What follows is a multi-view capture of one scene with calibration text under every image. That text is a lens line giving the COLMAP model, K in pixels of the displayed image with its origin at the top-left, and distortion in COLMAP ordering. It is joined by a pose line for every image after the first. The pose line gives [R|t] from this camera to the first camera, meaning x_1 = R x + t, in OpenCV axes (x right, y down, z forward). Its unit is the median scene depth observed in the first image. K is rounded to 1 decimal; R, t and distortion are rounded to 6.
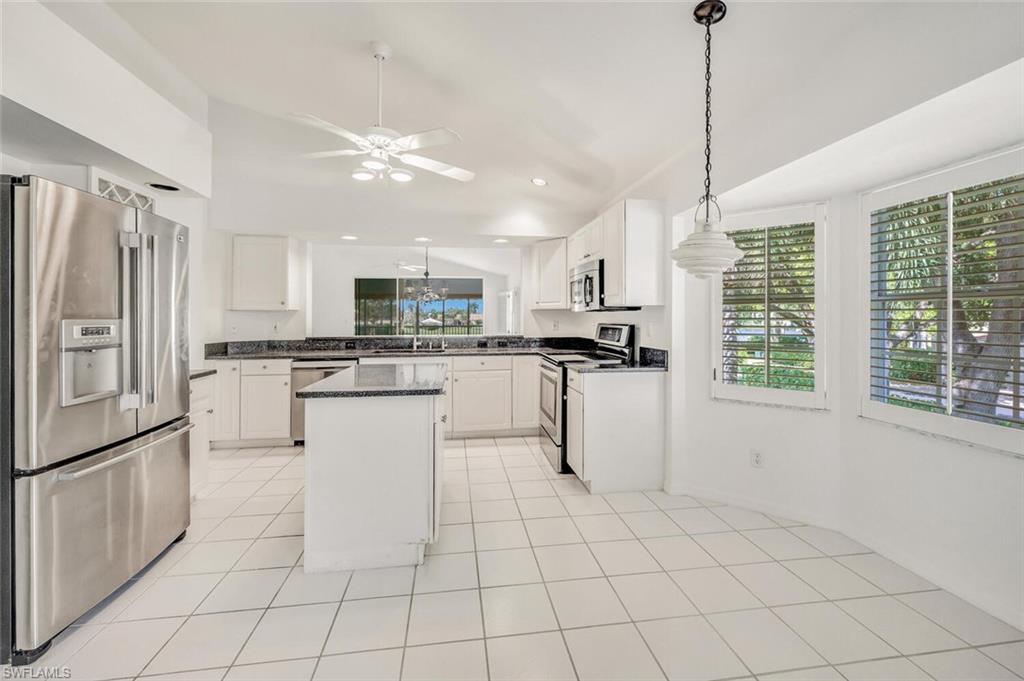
lens RADIAL K [[415.7, 0, 510.4], [0, 415.7, 326.0], [0, 0, 1]] dist [0.000260, 0.000026]
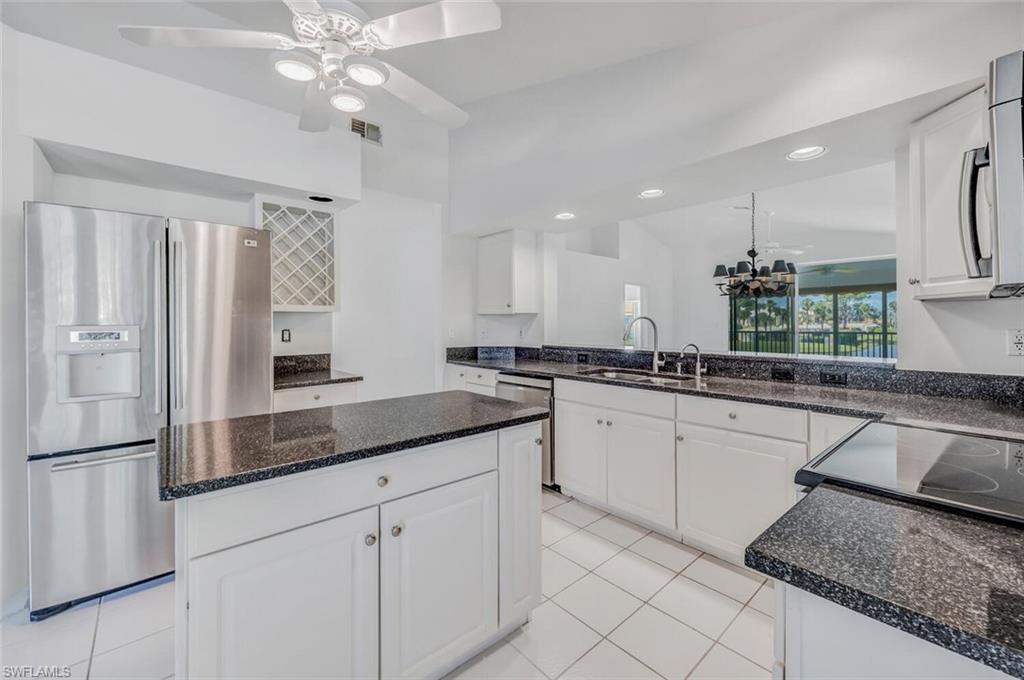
lens RADIAL K [[415.7, 0, 510.4], [0, 415.7, 325.5], [0, 0, 1]] dist [0.000260, 0.000026]
pose [[0.547838, 0.005137, -0.836569, 0.196722], [-0.013350, 0.999907, -0.002602, -0.010587], [0.836478, 0.012594, 0.547856, 0.524759]]
